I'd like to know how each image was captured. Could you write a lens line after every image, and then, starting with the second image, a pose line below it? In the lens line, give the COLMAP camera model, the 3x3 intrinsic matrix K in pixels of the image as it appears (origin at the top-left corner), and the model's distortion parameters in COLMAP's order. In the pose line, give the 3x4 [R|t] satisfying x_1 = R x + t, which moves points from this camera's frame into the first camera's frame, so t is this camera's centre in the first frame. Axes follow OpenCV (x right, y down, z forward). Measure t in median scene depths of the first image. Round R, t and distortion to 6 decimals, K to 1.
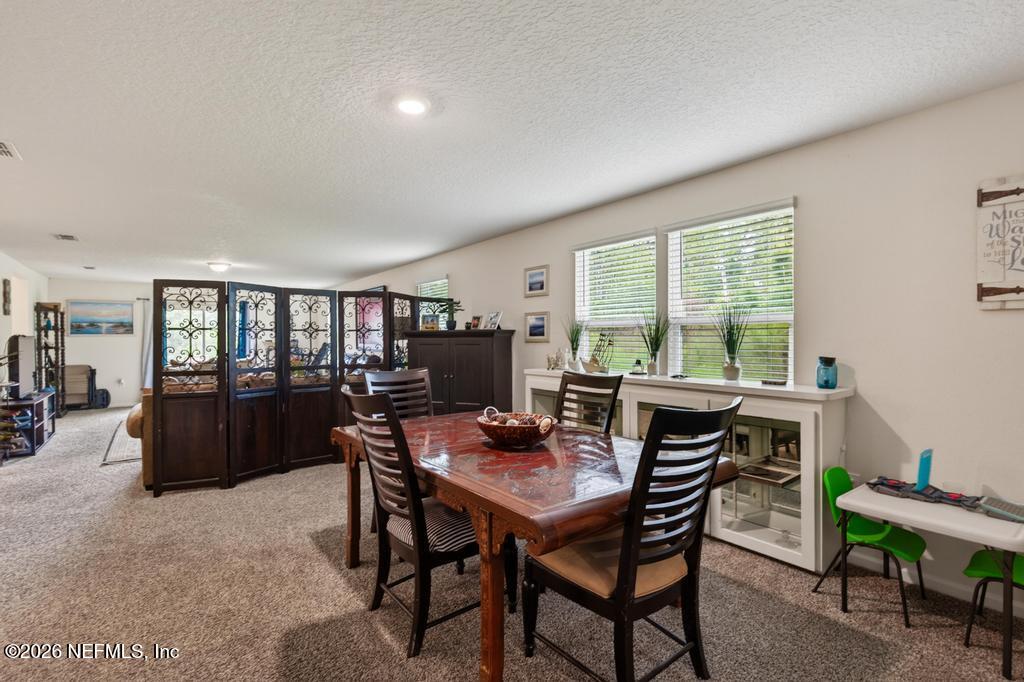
lens RADIAL K [[468.7, 0, 512.0], [0, 468.7, 341.0], [0, 0, 1]] dist [-0.000872, -0.000028]
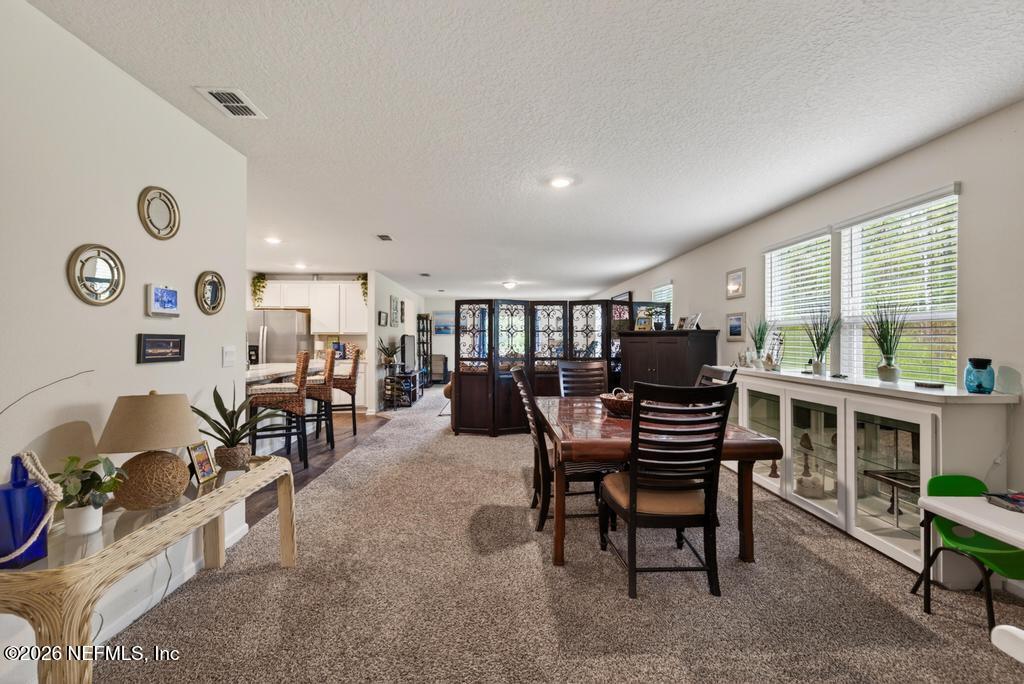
lens RADIAL K [[468.7, 0, 512.0], [0, 468.7, 342.0], [0, 0, 1]] dist [-0.000872, -0.000028]
pose [[0.809751, 0.008467, -0.586713, 0.304951], [-0.006507, 0.999964, 0.005450, 0.001758], [0.586738, -0.000596, 0.809777, -0.171492]]
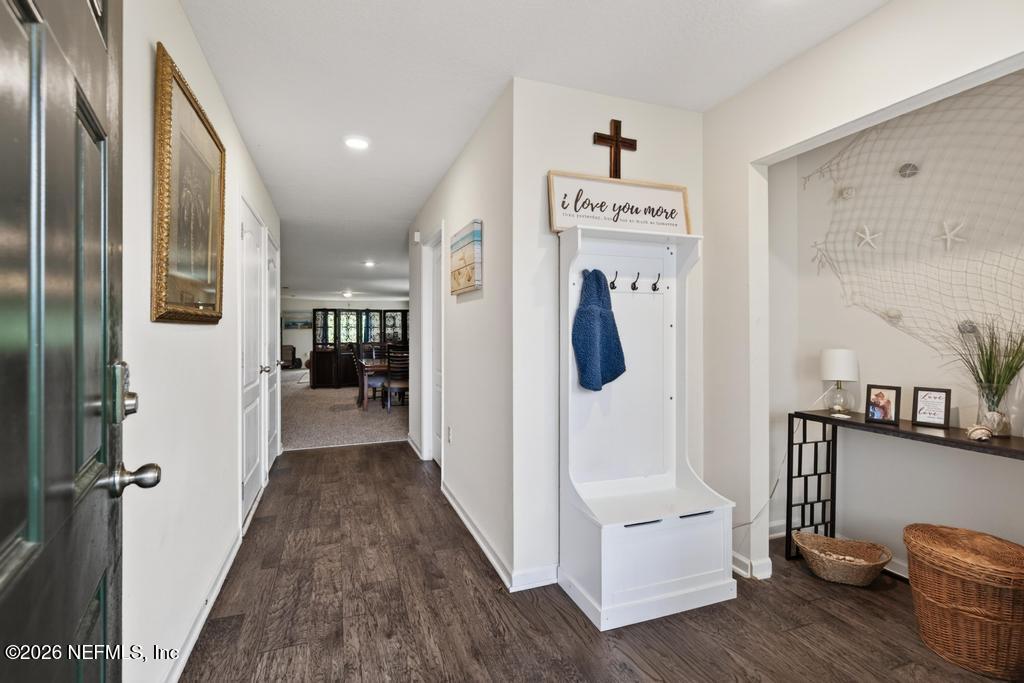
lens RADIAL K [[468.7, 0, 512.0], [0, 468.7, 341.5], [0, 0, 1]] dist [-0.000872, -0.000028]
pose [[0.956789, 0.009299, -0.290636, 1.003874], [-0.005618, 0.999893, 0.013497, 0.013975], [0.290730, -0.011281, 0.956739, -1.120952]]
